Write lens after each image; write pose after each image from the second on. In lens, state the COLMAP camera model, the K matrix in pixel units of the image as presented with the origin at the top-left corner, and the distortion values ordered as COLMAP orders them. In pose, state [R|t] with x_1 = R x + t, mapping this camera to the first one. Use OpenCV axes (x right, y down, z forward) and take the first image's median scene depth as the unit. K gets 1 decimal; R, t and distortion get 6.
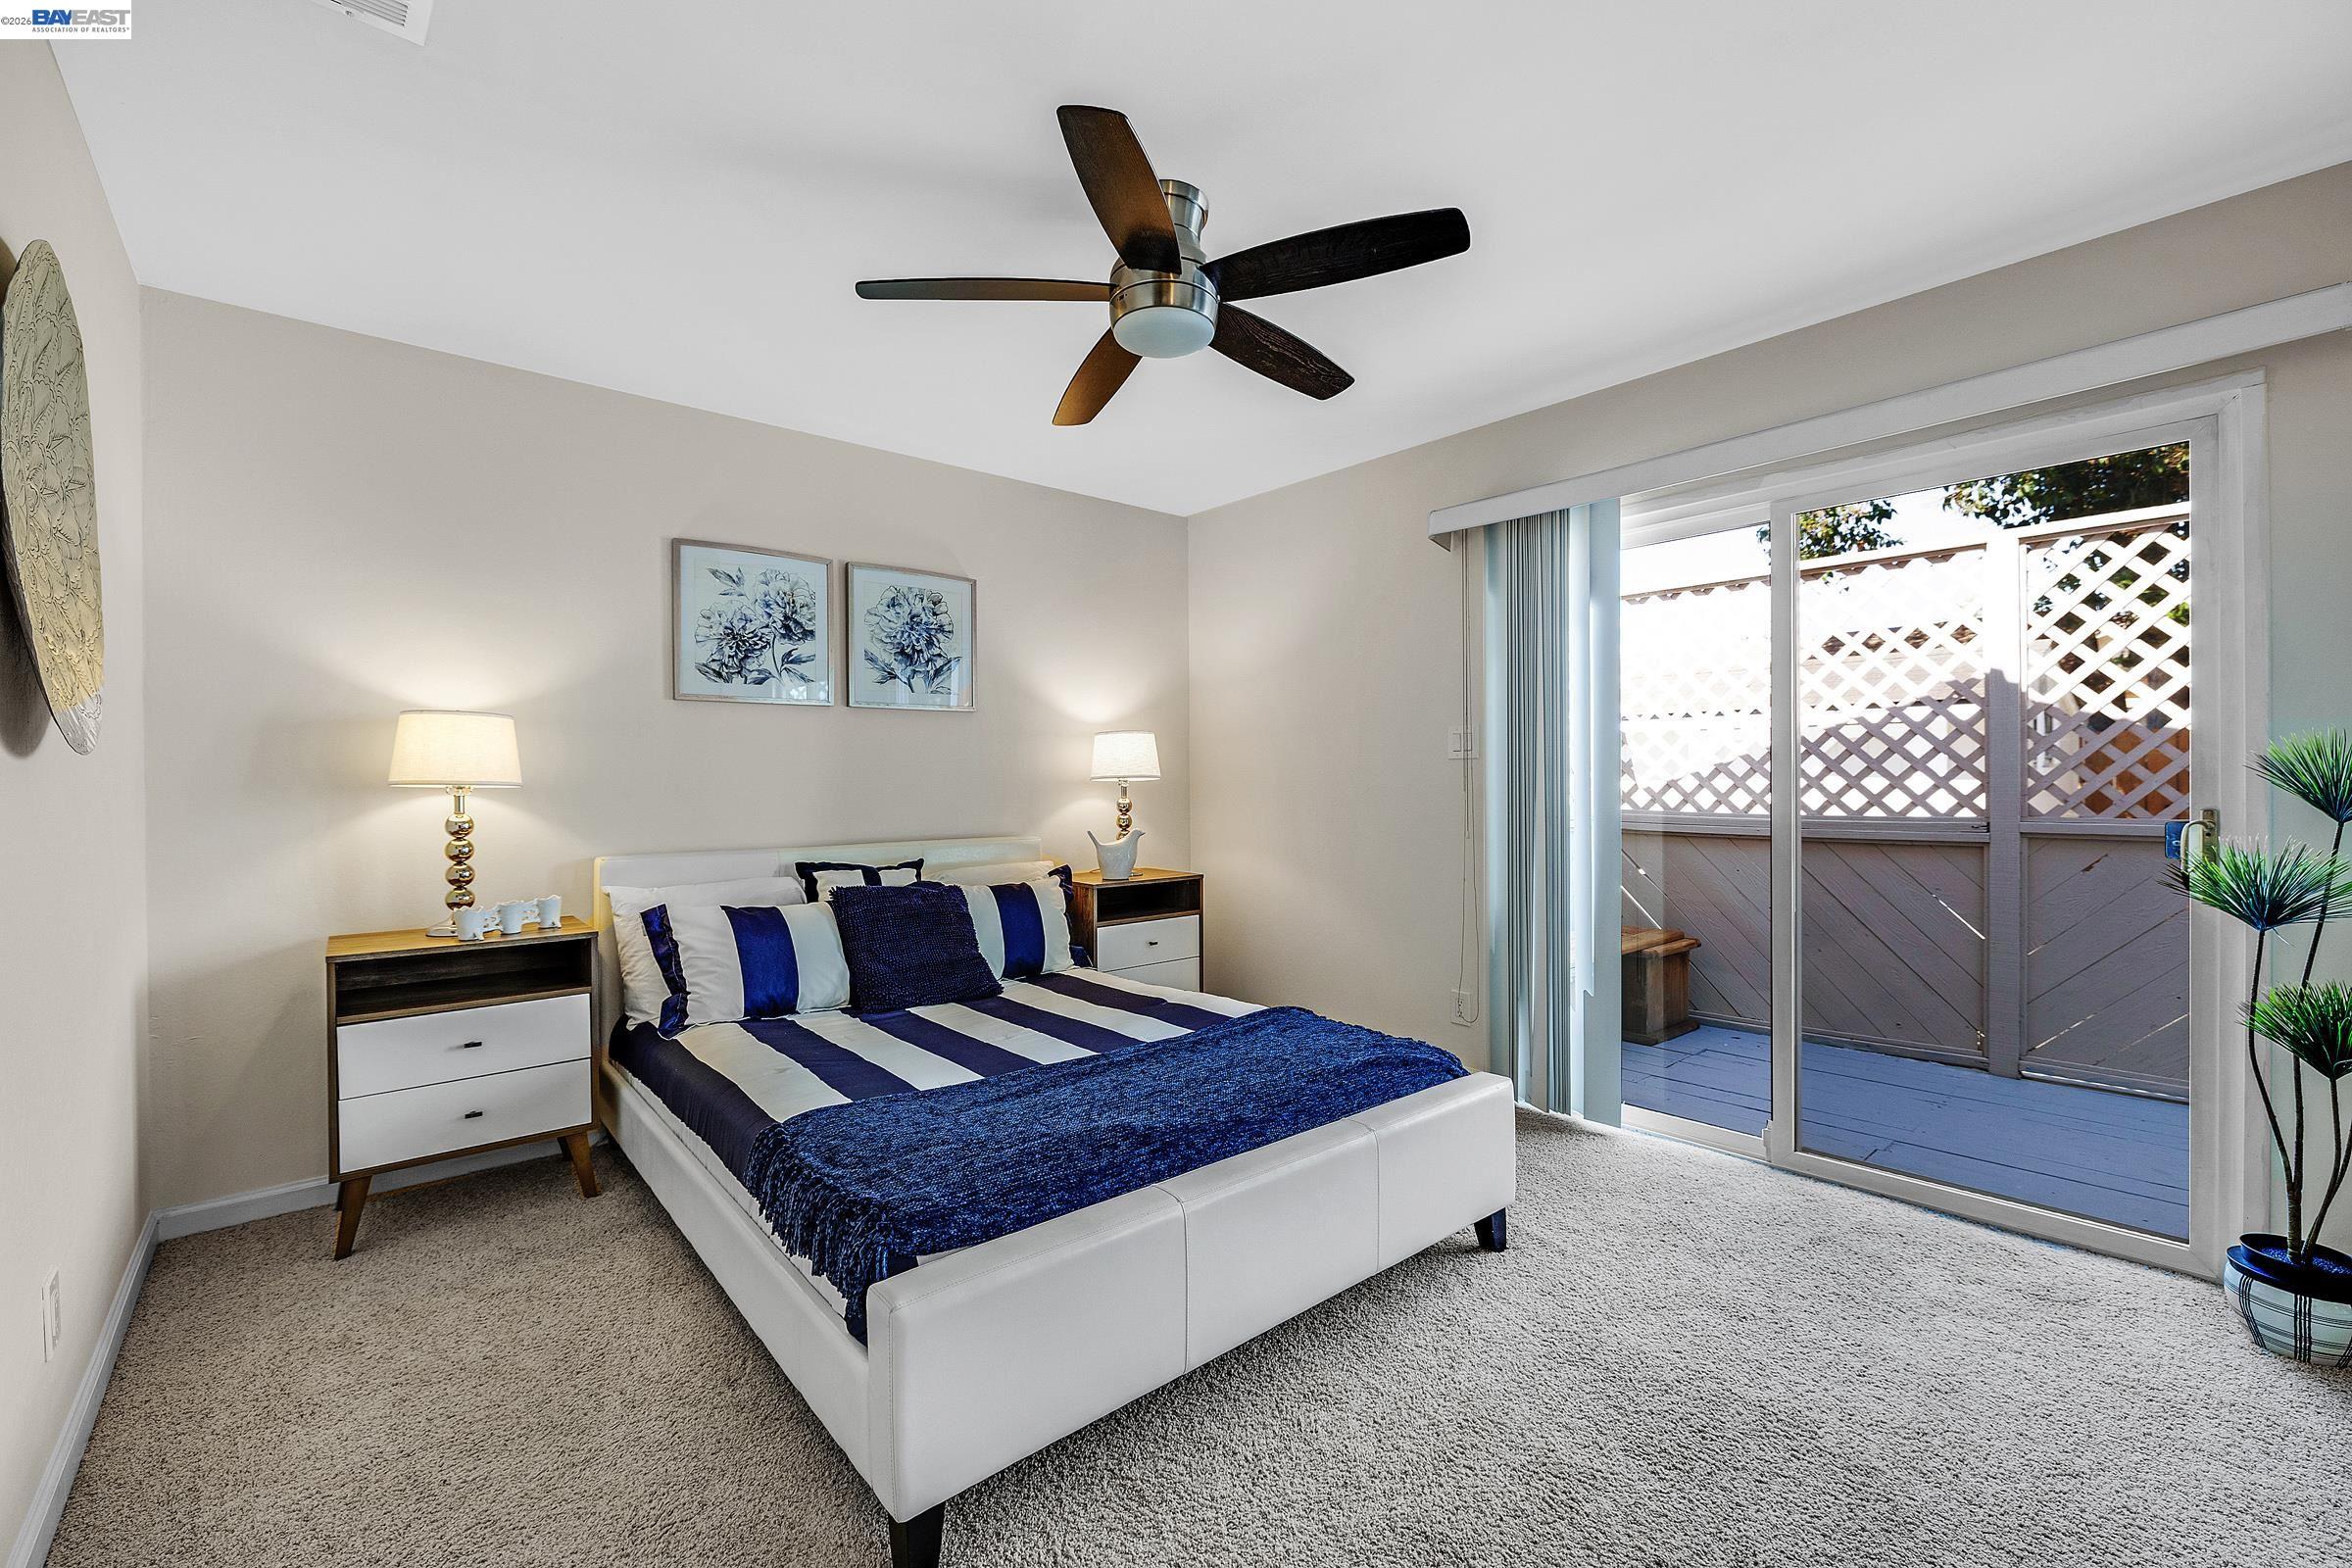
lens RADIAL K [[978.7, 0, 1173.5], [0, 978.7, 795.0], [0, 0, 1]] dist [-0.000162, -0.001031]
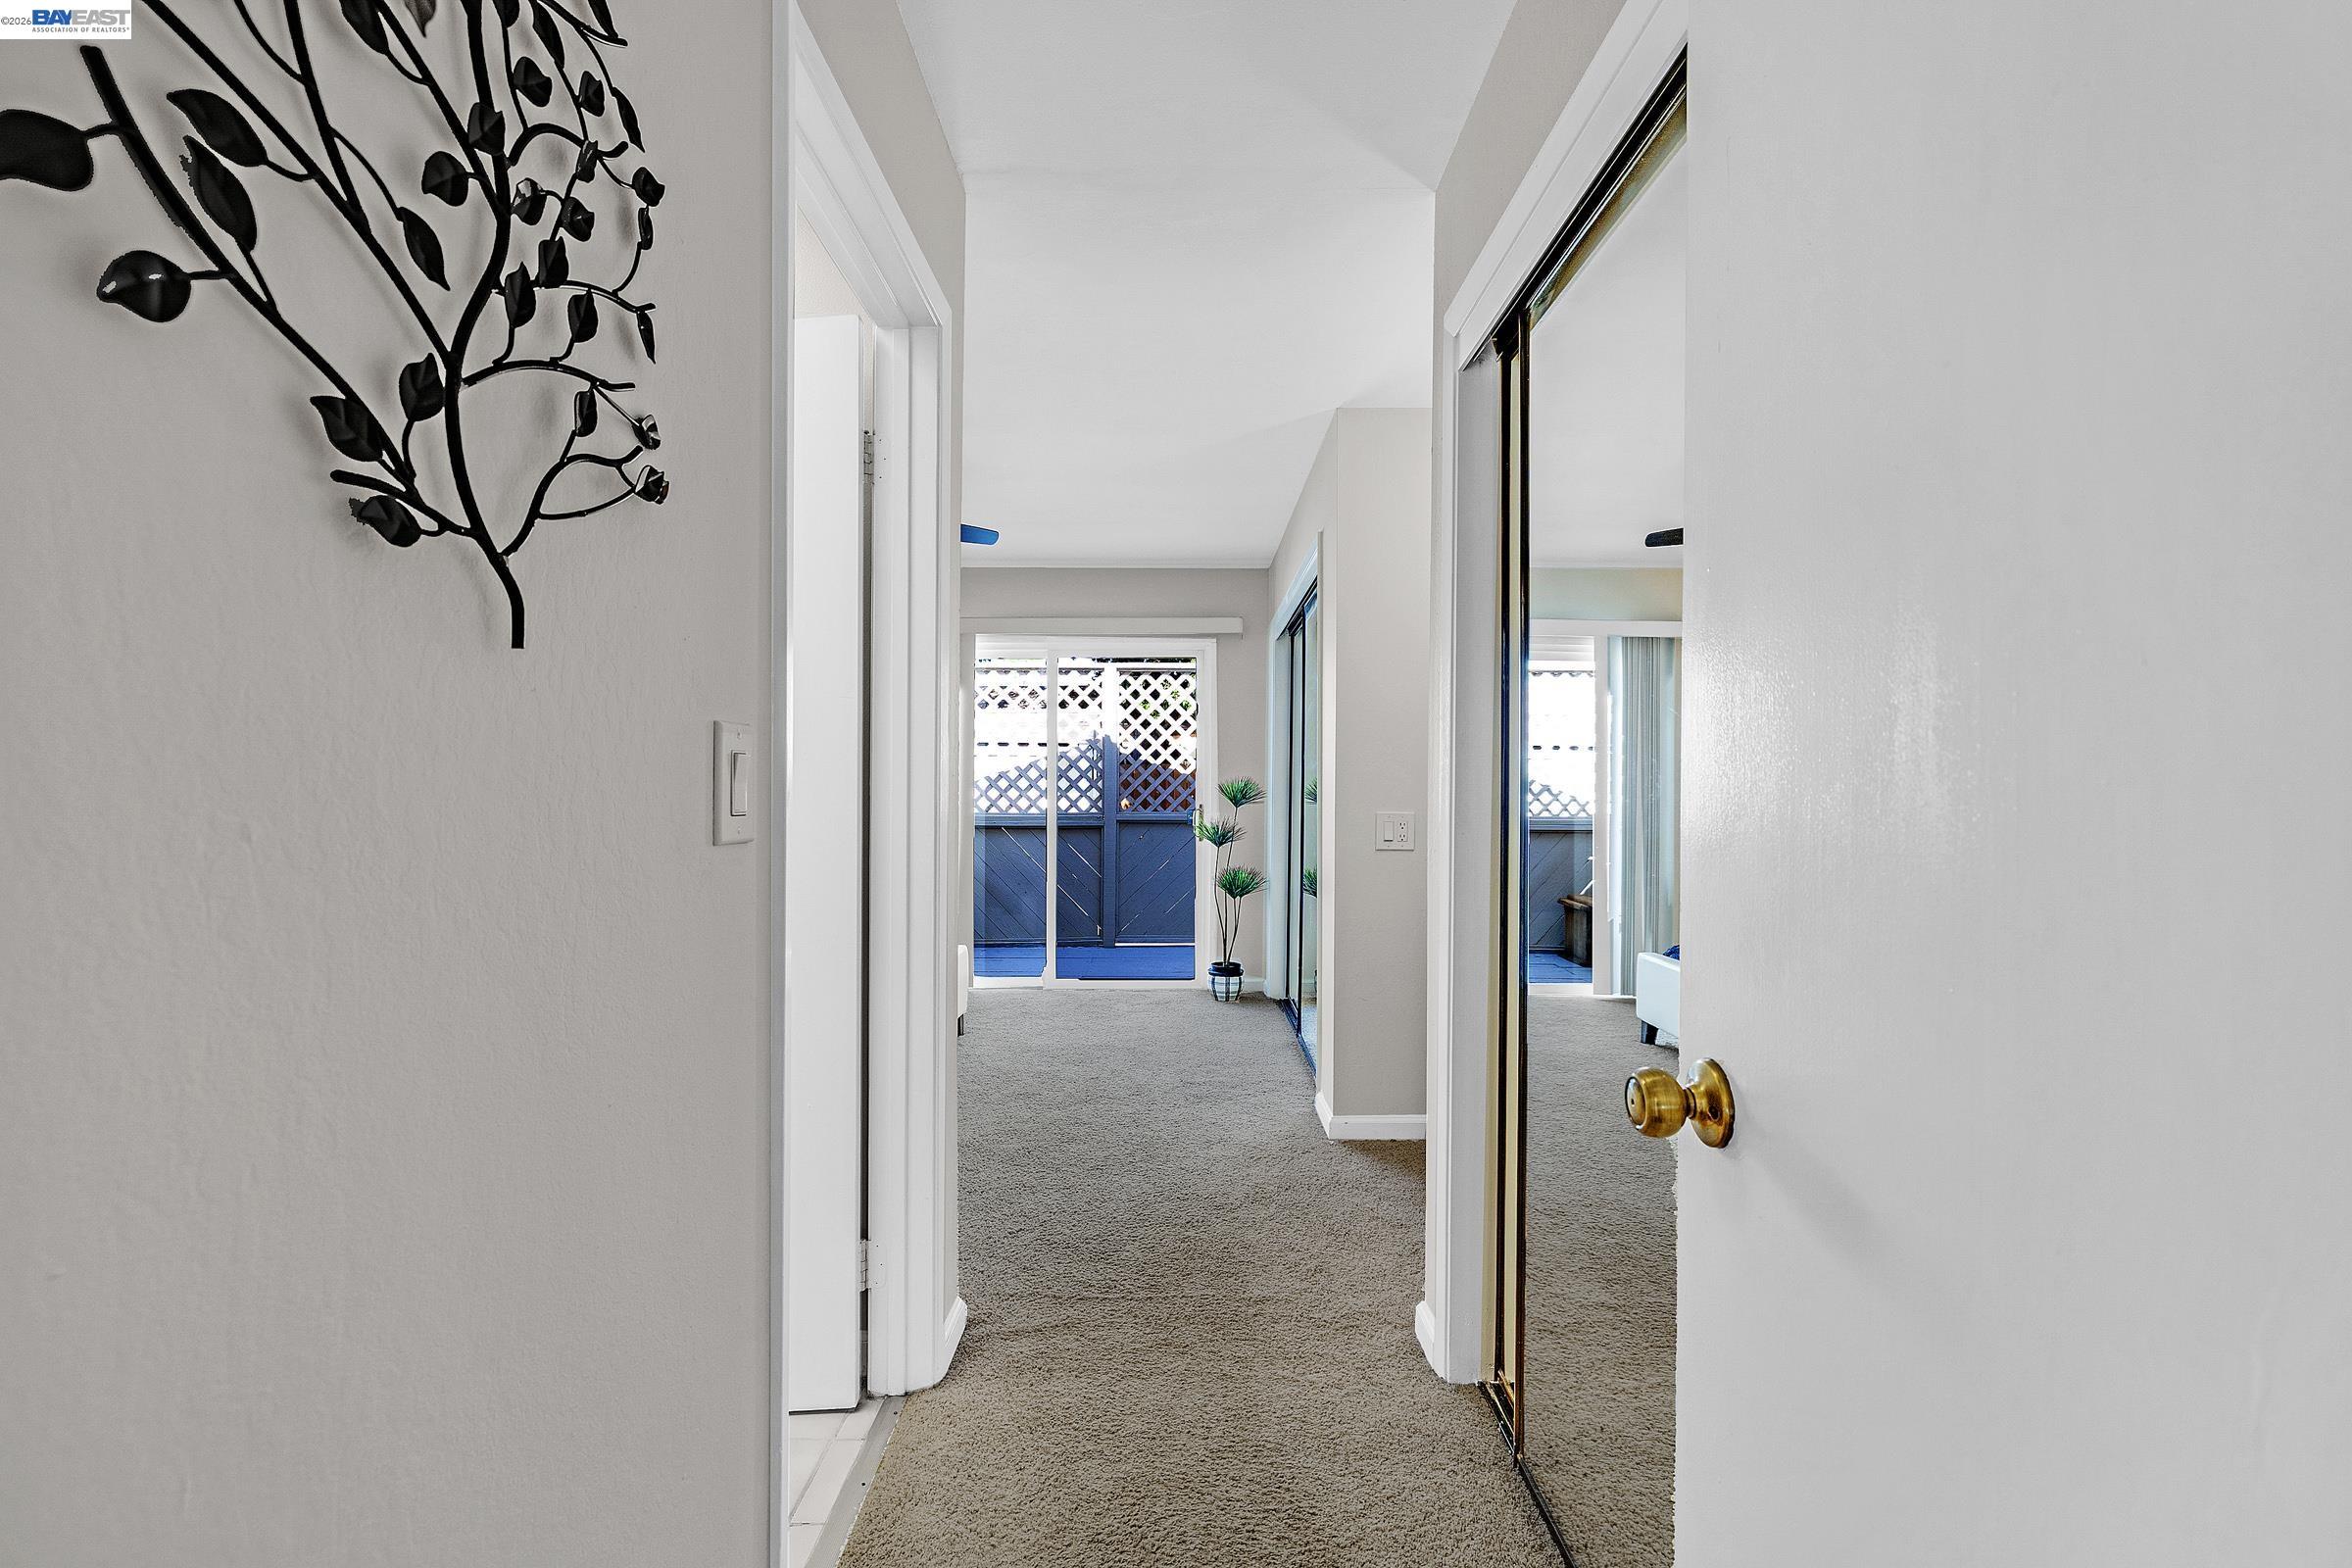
lens RADIAL K [[978.7, 0, 1177.2], [0, 978.7, 787.4], [0, 0, 1]] dist [-0.000162, -0.001031]
pose [[0.659753, 0.004851, 0.751467, -0.521522], [0.006544, 0.999904, -0.012200, -0.002022], [-0.751454, 0.012967, 0.659658, -0.373905]]
